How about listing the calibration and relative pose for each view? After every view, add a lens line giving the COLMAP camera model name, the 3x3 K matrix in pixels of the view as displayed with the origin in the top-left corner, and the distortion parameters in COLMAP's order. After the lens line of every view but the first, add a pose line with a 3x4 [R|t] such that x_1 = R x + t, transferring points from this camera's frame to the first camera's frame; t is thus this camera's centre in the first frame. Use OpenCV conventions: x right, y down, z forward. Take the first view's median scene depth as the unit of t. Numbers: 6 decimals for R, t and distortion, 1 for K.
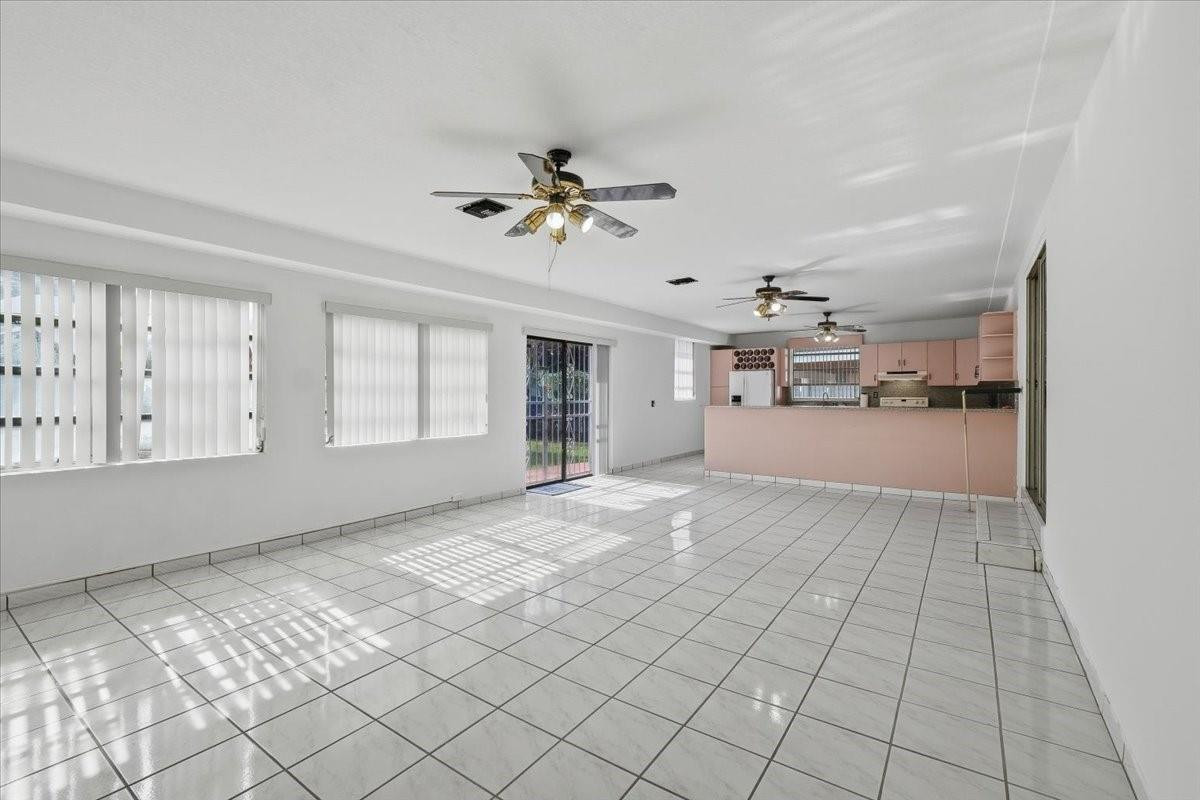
lens RADIAL K [[529.0, 0, 600.4], [0, 529.0, 392.7], [0, 0, 1]] dist [-0.005126, 0.000478]
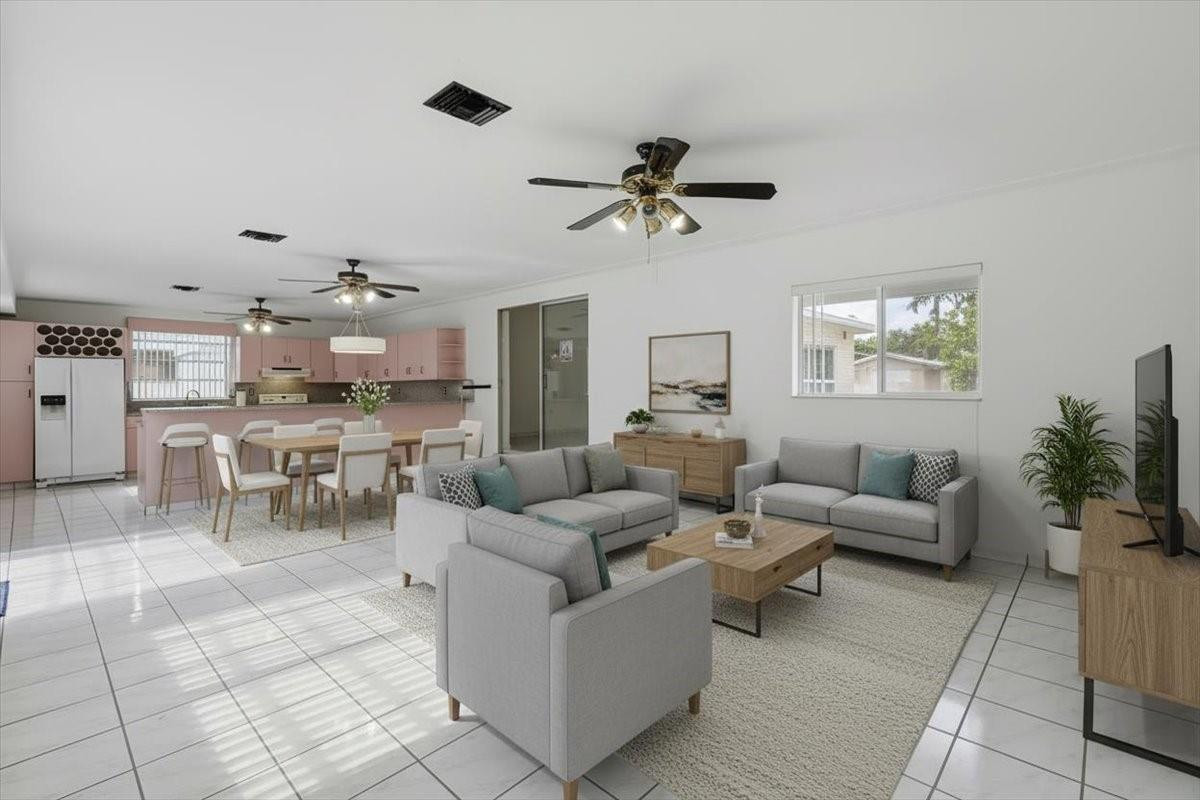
lens RADIAL K [[529.0, 0, 598.5], [0, 529.0, 389.3], [0, 0, 1]] dist [-0.005126, 0.000478]
pose [[0.127250, -0.004901, 0.991859, -0.319278], [0.006620, 0.999970, 0.004092, -0.000299], [-0.991849, 0.006045, 0.127278, 0.287168]]
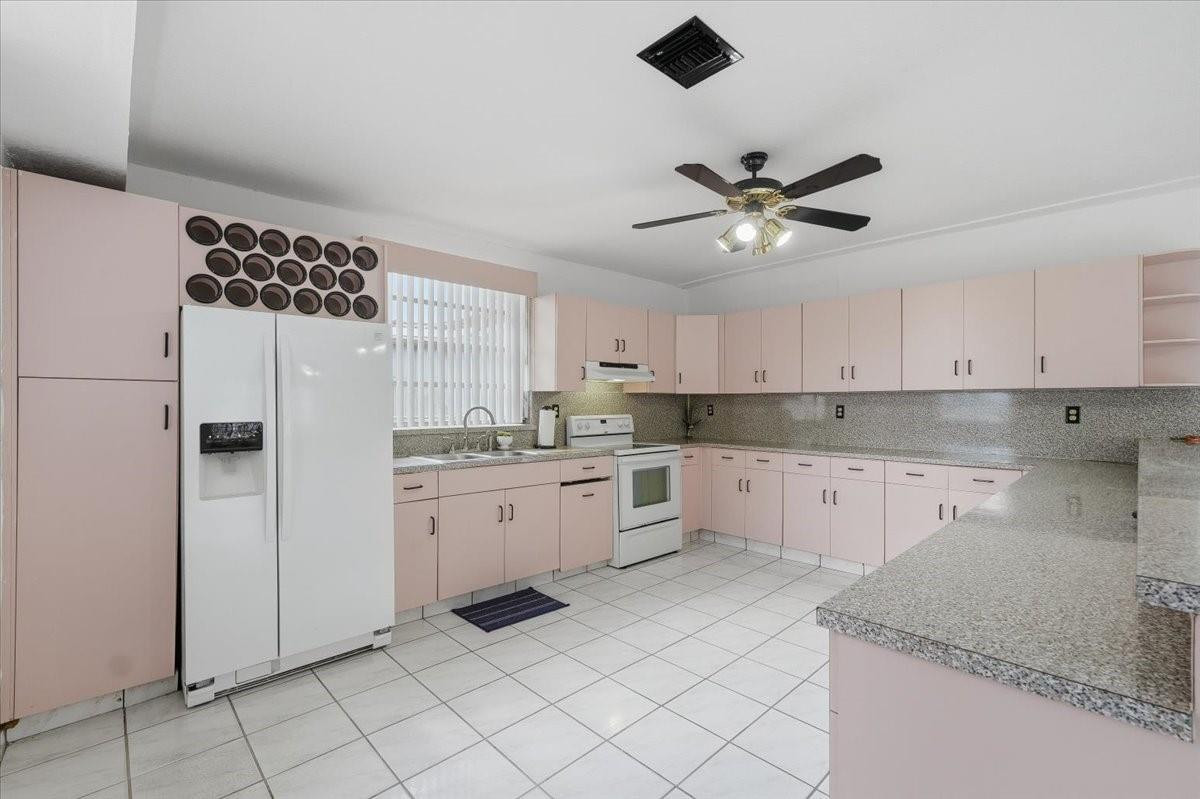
lens RADIAL K [[529.0, 0, 602.1], [0, 529.0, 406.1], [0, 0, 1]] dist [-0.005126, 0.000478]
pose [[0.181803, -0.008636, 0.983297, 0.081930], [-0.004495, 0.999944, 0.009613, -0.004383], [-0.983325, -0.006168, 0.181754, 0.890867]]
